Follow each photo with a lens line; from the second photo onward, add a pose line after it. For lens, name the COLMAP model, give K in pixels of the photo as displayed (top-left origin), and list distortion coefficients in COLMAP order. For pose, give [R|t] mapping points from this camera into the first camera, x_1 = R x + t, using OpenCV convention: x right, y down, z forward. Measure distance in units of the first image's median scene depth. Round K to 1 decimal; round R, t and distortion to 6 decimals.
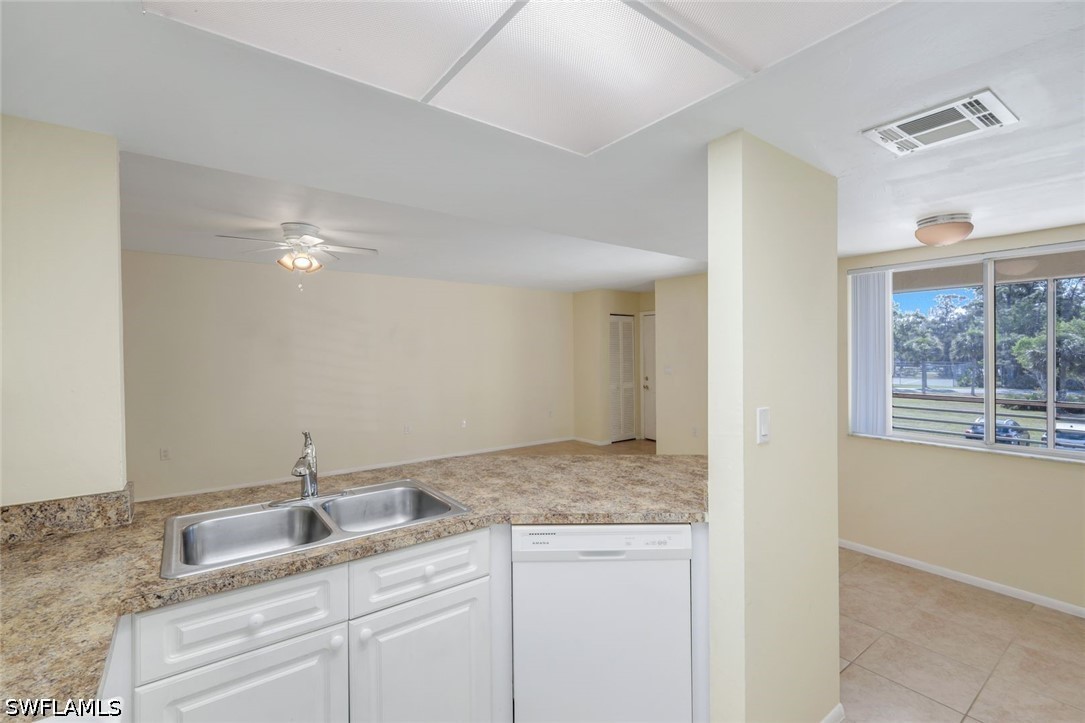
lens RADIAL K [[480.3, 0, 543.6], [0, 480.3, 359.6], [0, 0, 1]] dist [0.001645, 0.000473]
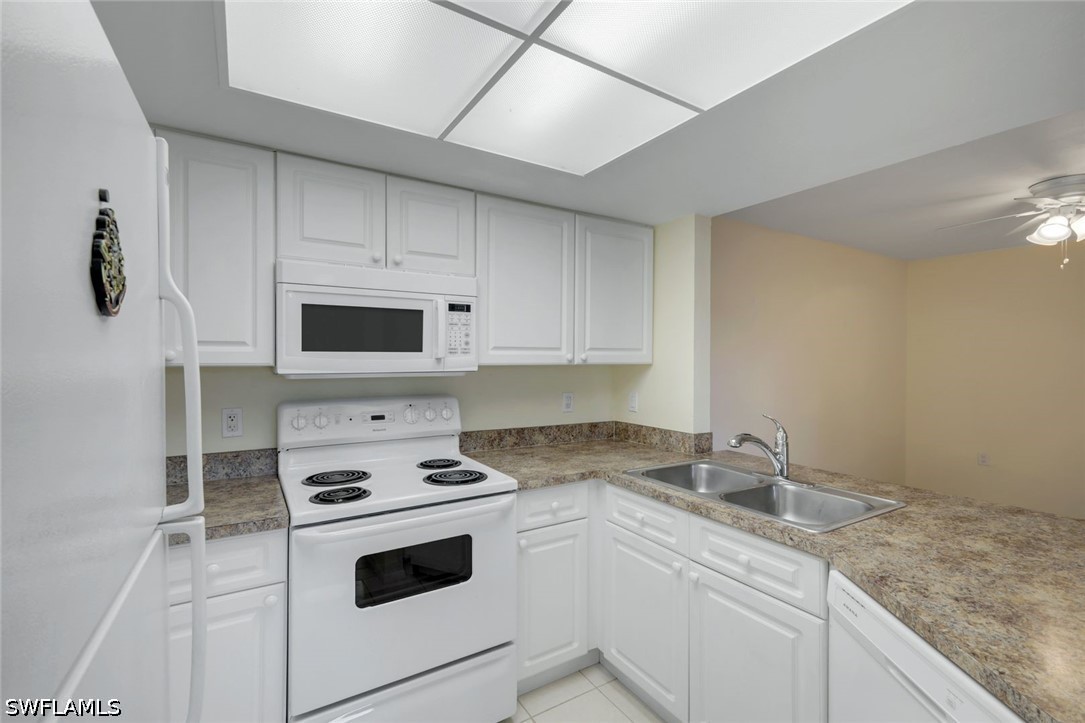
lens RADIAL K [[480.3, 0, 545.2], [0, 480.3, 366.8], [0, 0, 1]] dist [0.001645, 0.000473]
pose [[-0.090814, 0.018829, -0.995690, 0.623150], [-0.016568, 0.999654, 0.020415, 0.019448], [0.995730, 0.018351, -0.090470, 0.532921]]
